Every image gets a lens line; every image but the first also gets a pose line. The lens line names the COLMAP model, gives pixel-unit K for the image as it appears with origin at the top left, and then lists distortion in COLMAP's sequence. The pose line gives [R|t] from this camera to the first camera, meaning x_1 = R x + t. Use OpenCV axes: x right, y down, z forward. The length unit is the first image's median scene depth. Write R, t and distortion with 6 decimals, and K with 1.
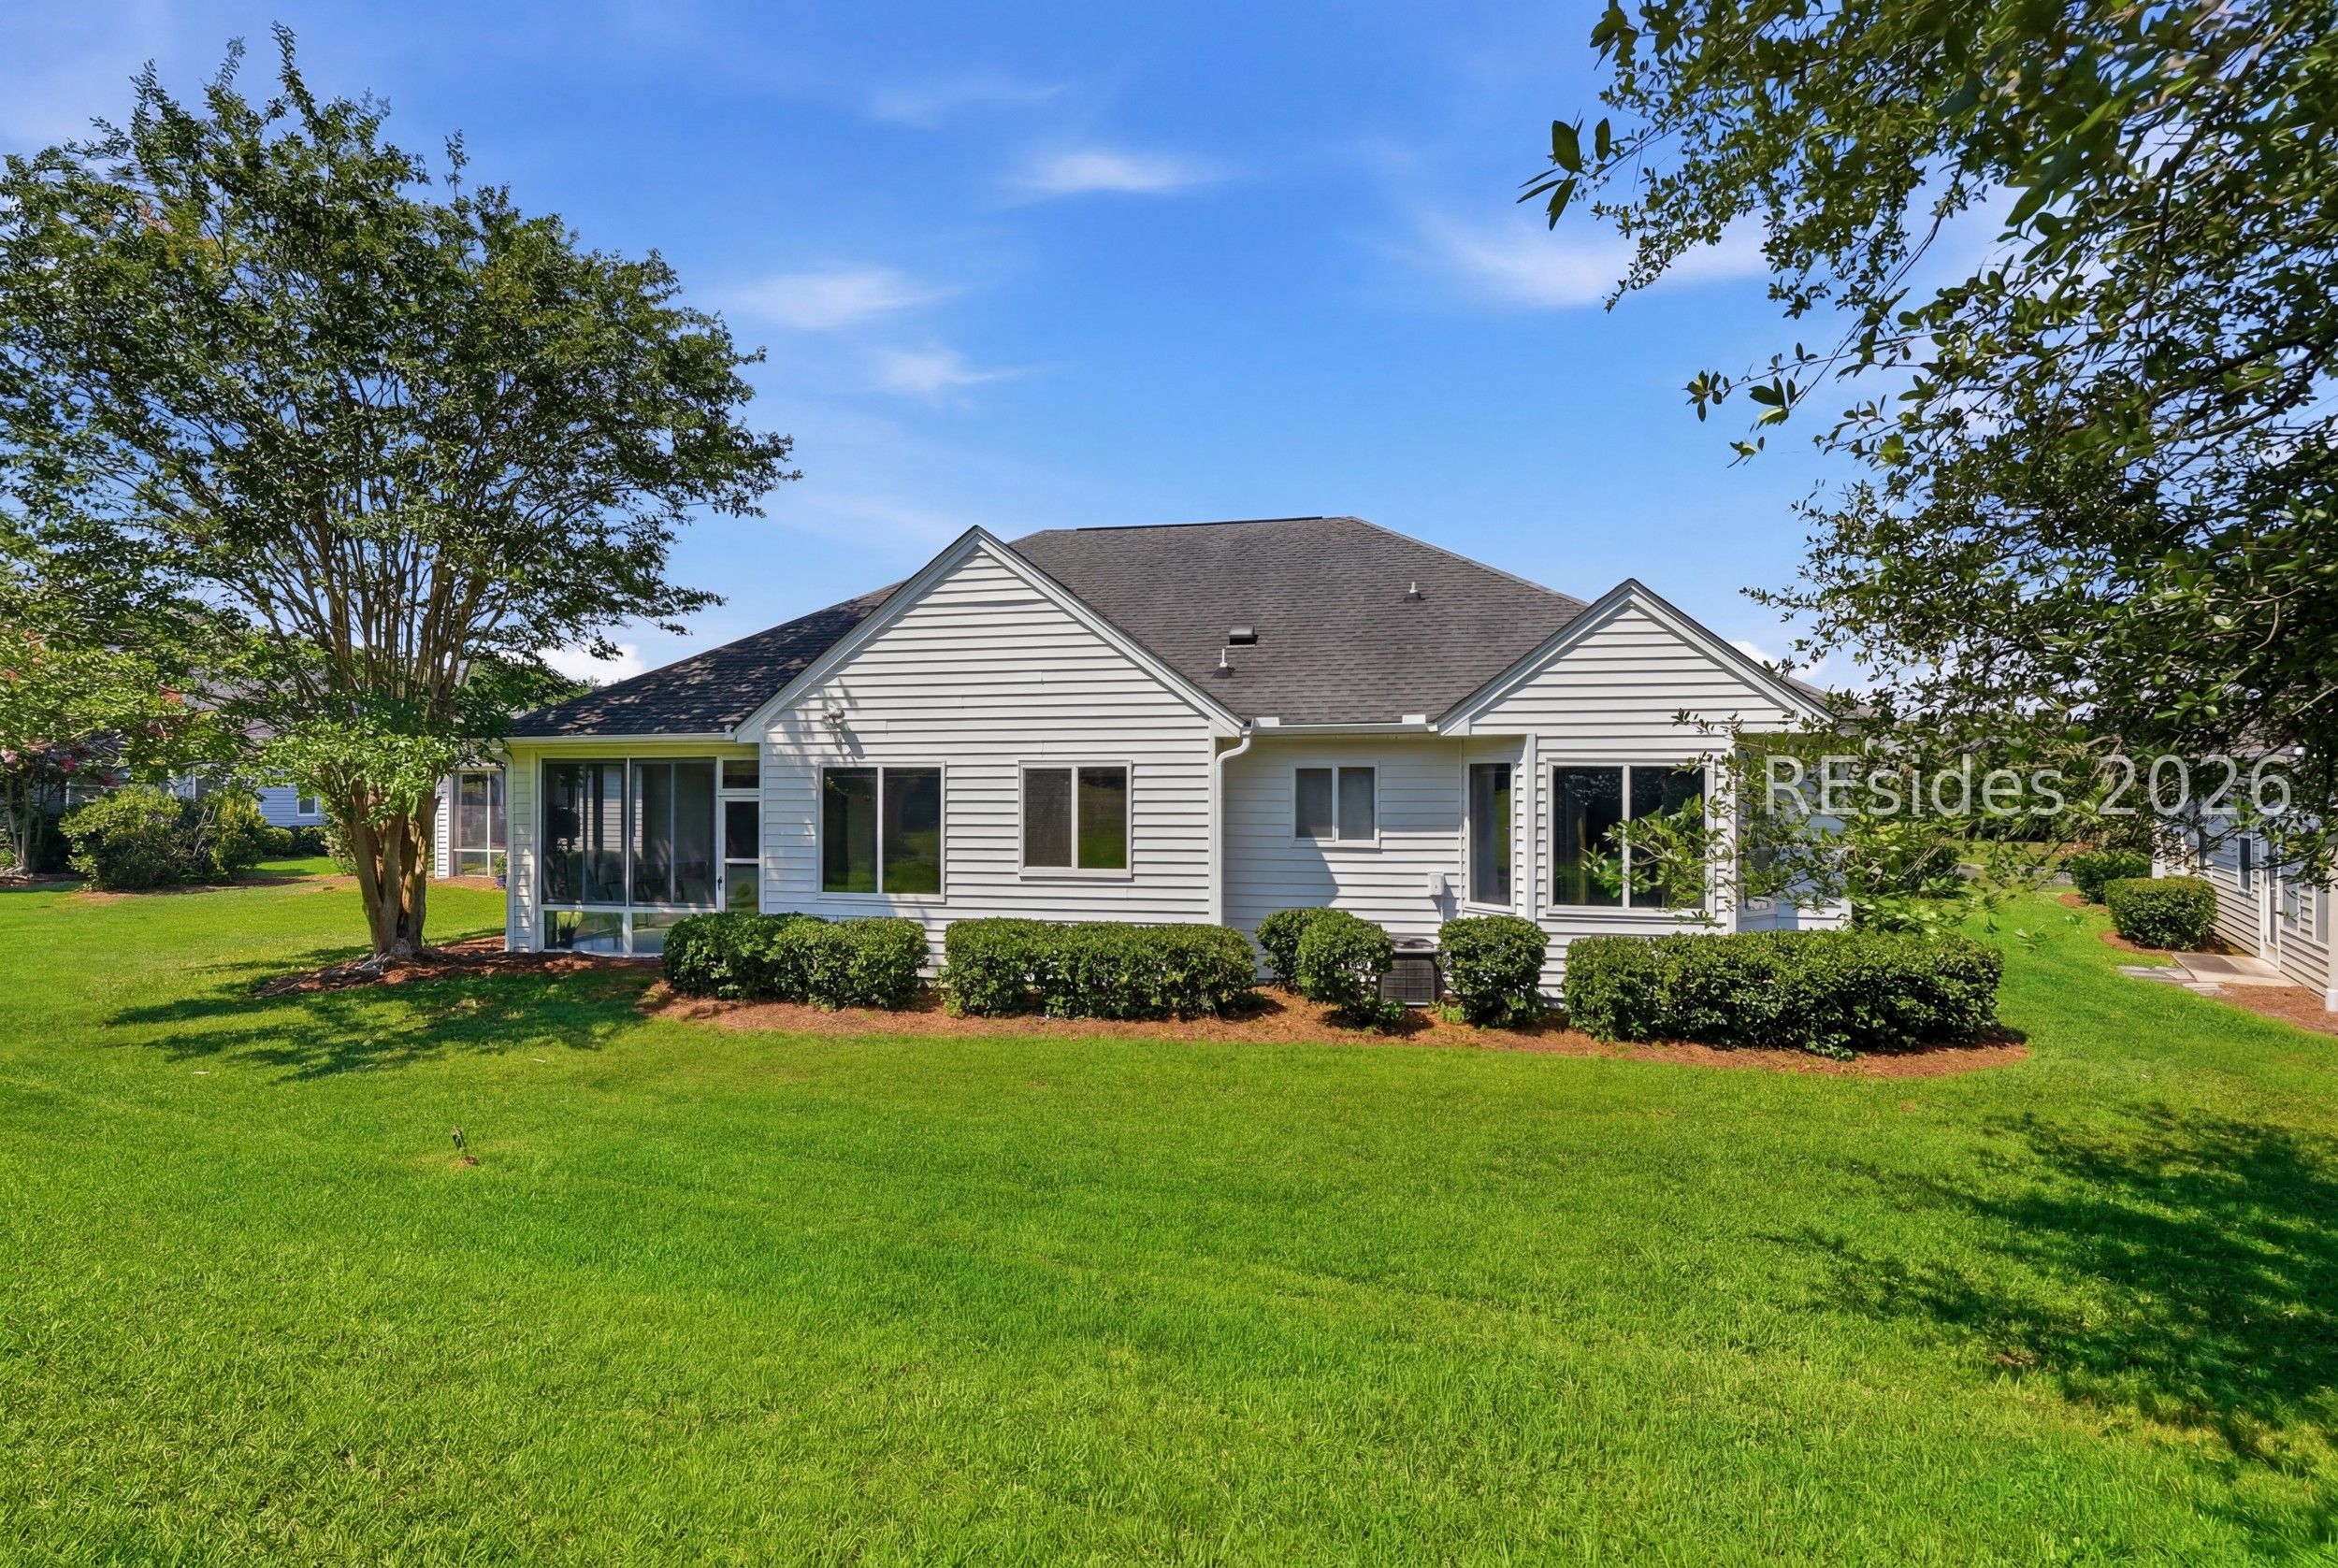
lens RADIAL K [[1036.2, 0, 1169.0], [0, 1036.2, 784.0], [0, 0, 1]] dist [-0.028422, 0.016599]
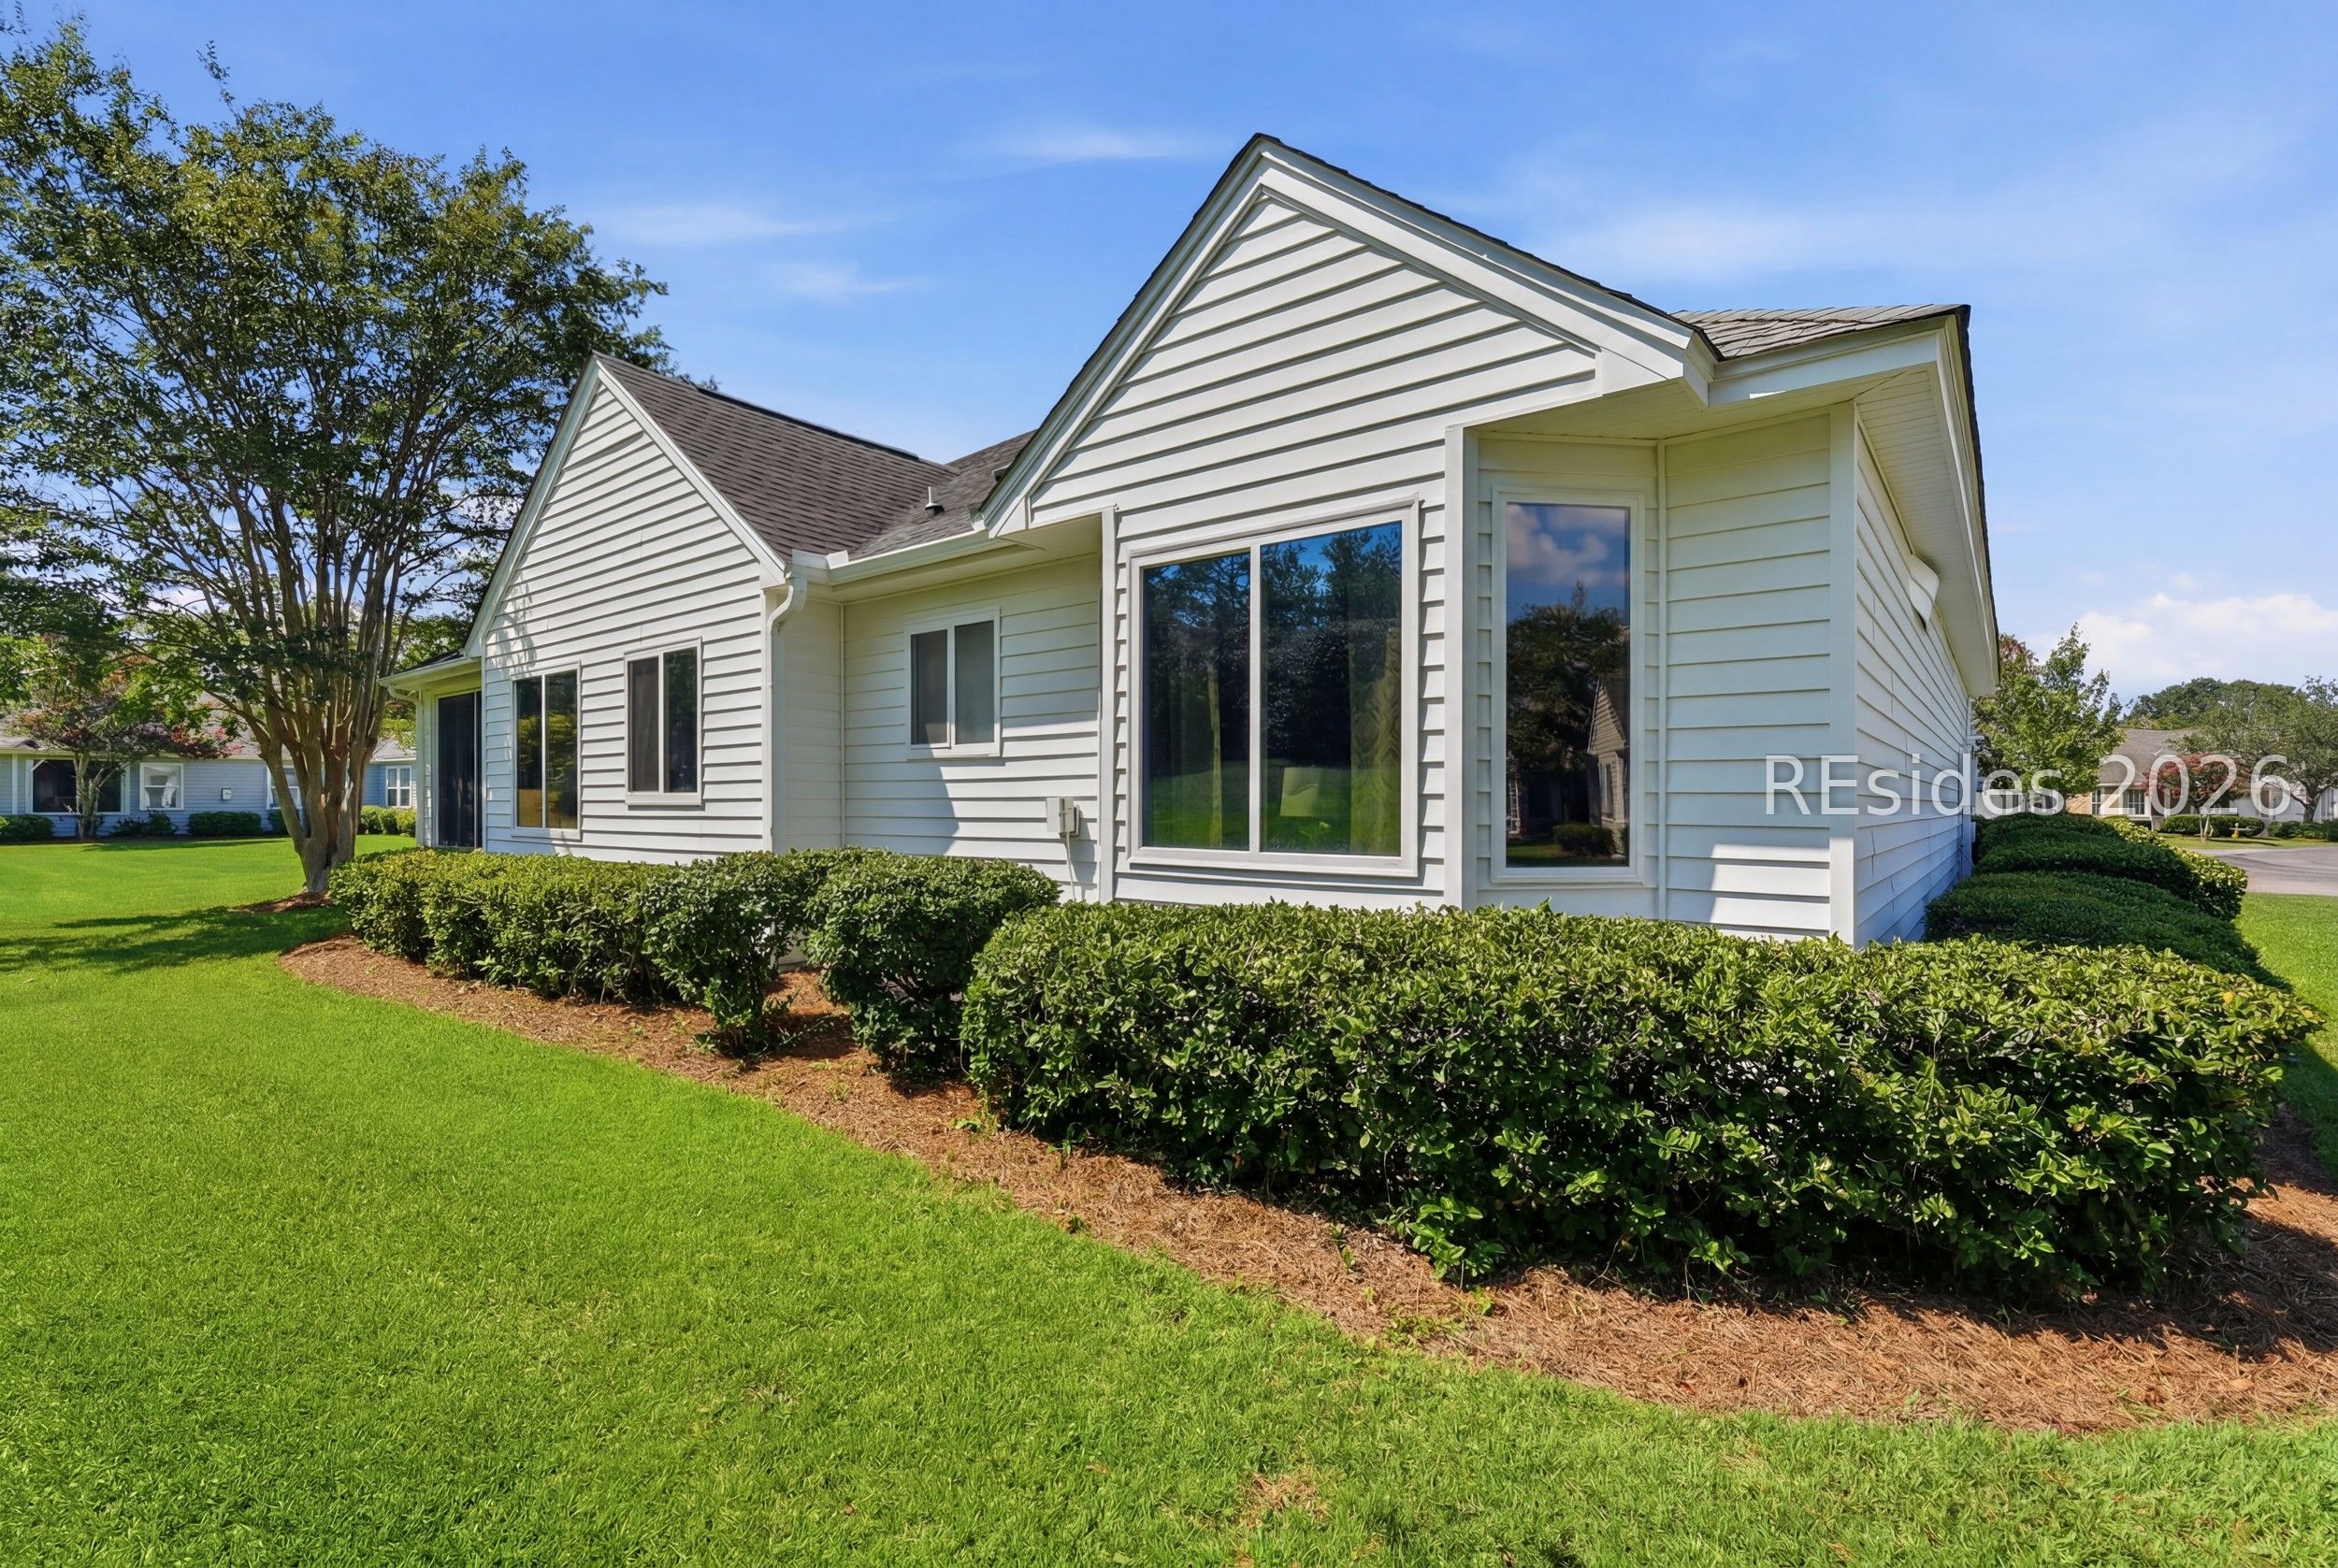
lens RADIAL K [[1077.5, 0, 1169.8], [0, 1077.5, 804.7], [0, 0, 1]] dist [-0.001678, -0.000085]
pose [[0.874408, -0.002275, -0.485186, 0.592964], [0.004958, 0.999979, 0.004247, 0.088612], [0.485166, -0.006119, 0.874401, 0.513281]]
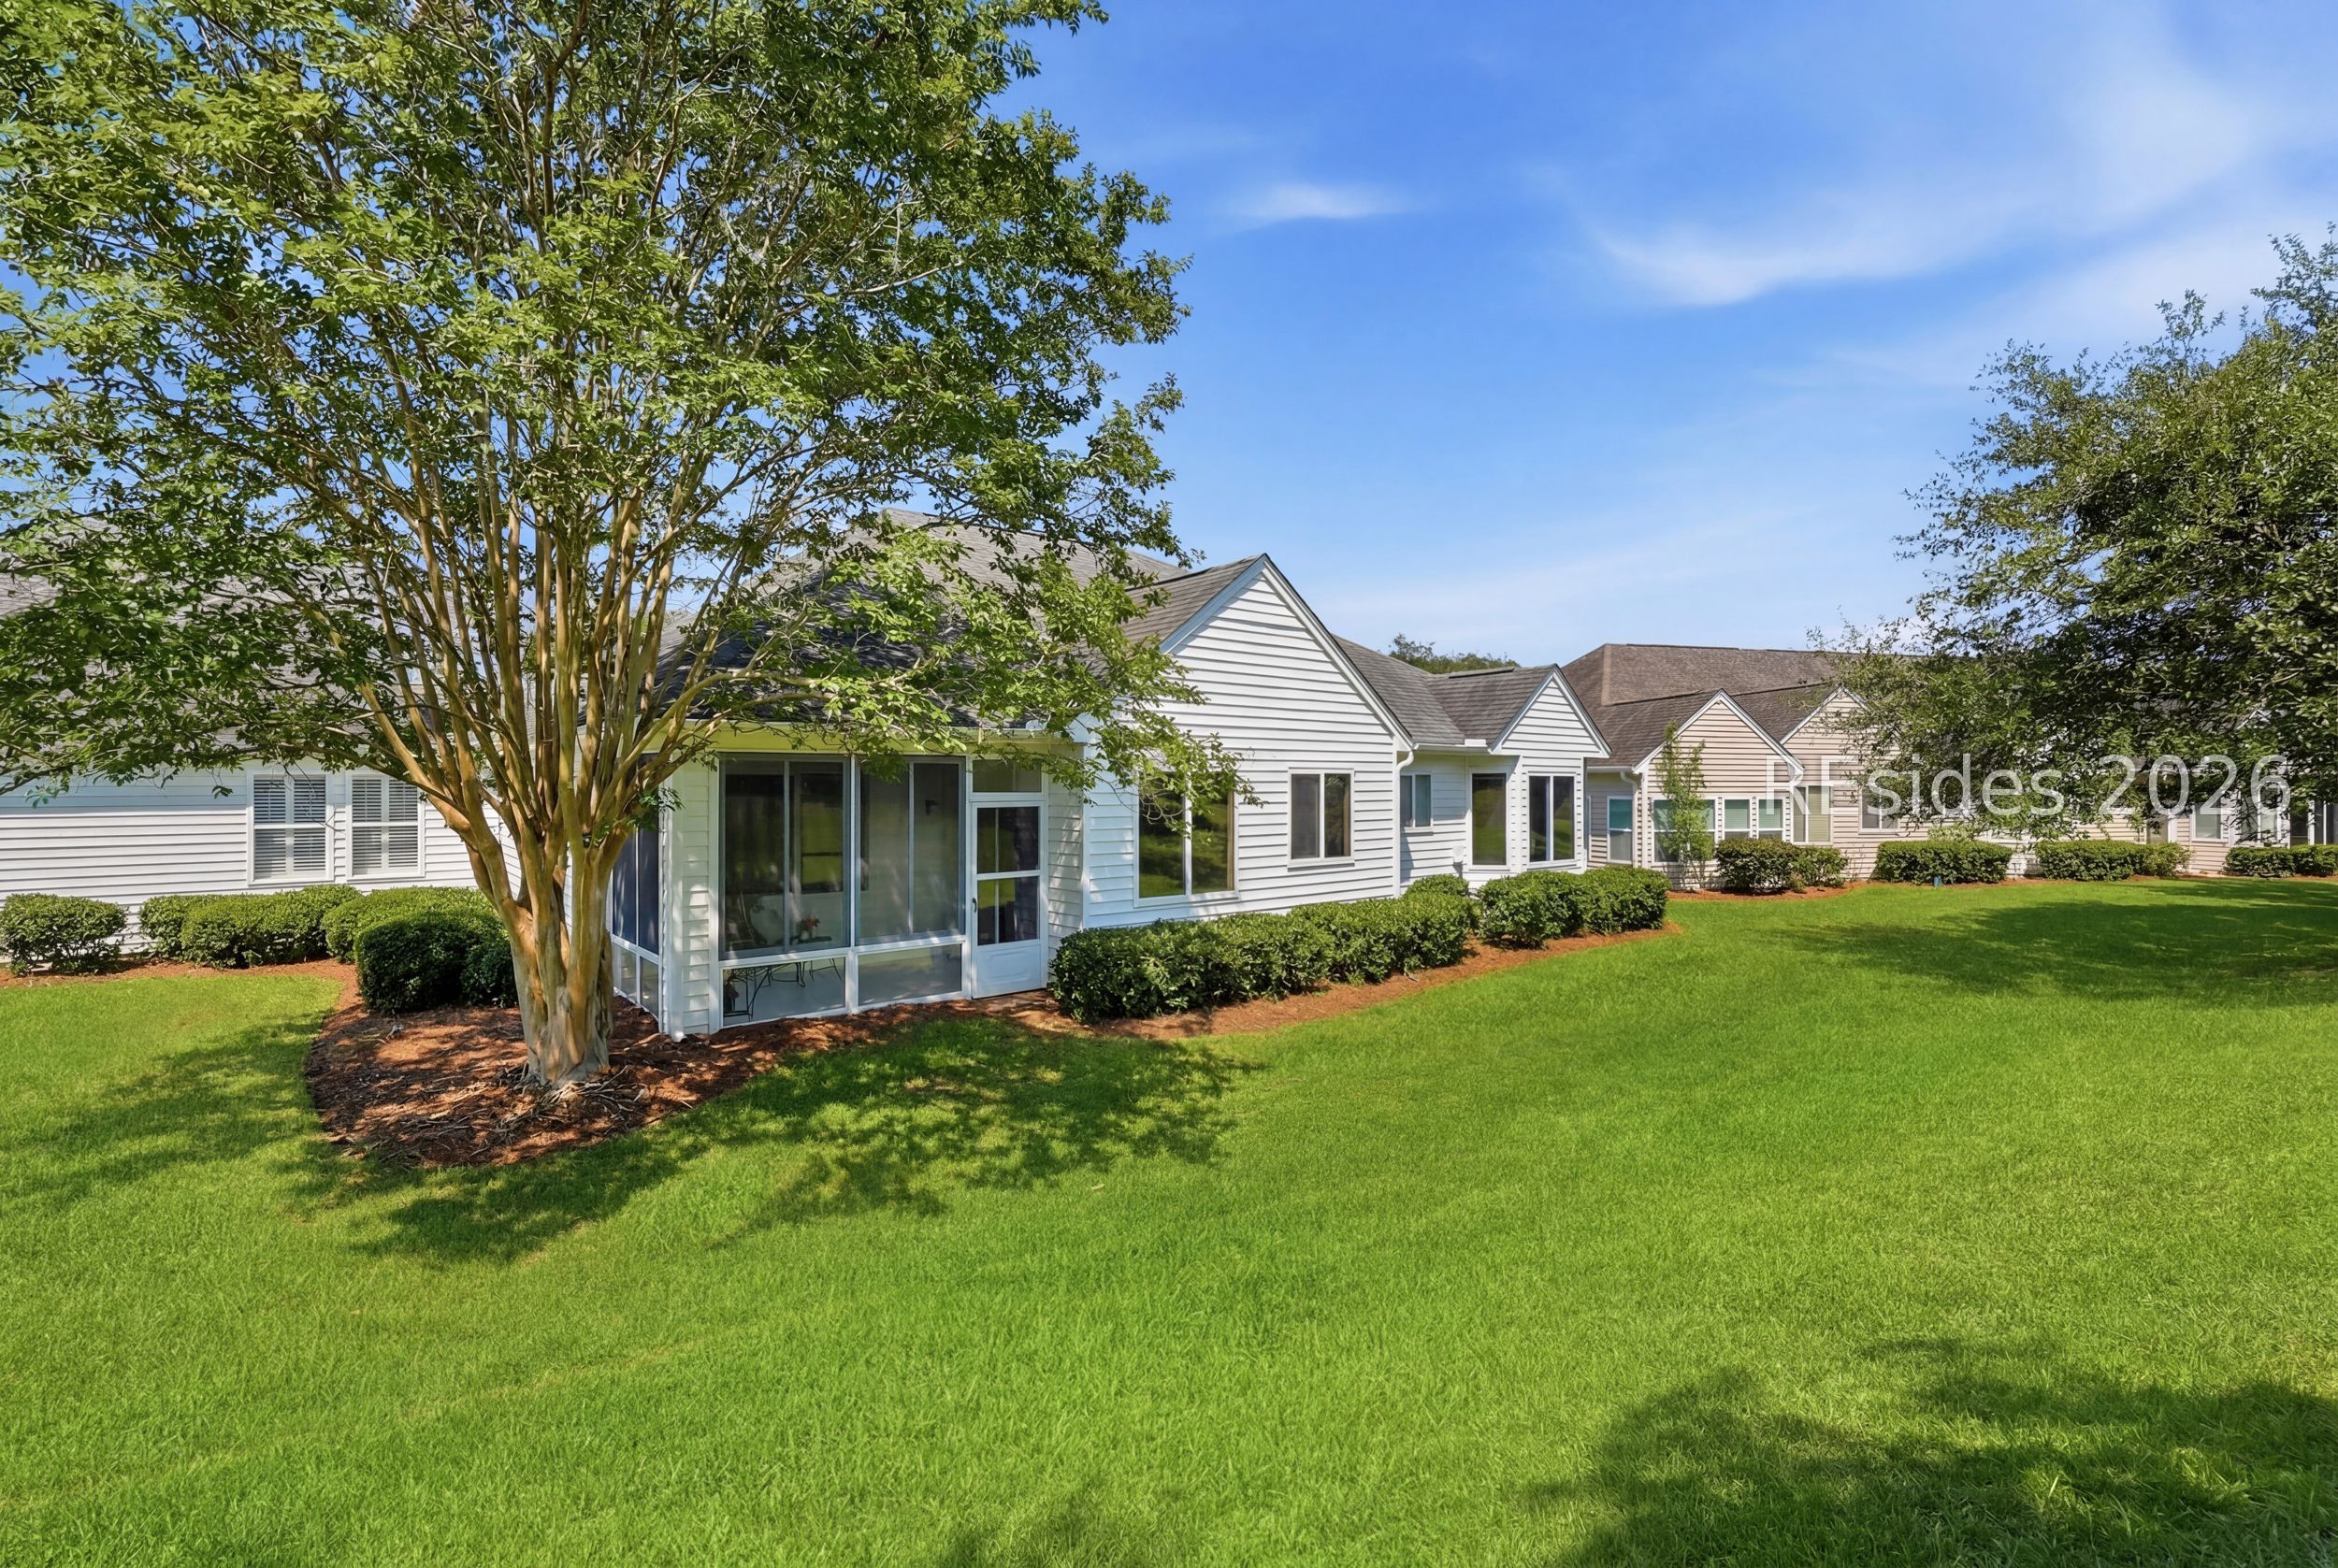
lens RADIAL K [[1036.2, 0, 1169.0], [0, 1036.2, 784.0], [0, 0, 1]] dist [-0.028422, 0.016599]
pose [[0.650679, 0.000023, 0.759353, -1.111089], [-0.003425, 0.999990, 0.002905, -0.006520], [-0.759345, -0.004491, 0.650673, 0.361784]]
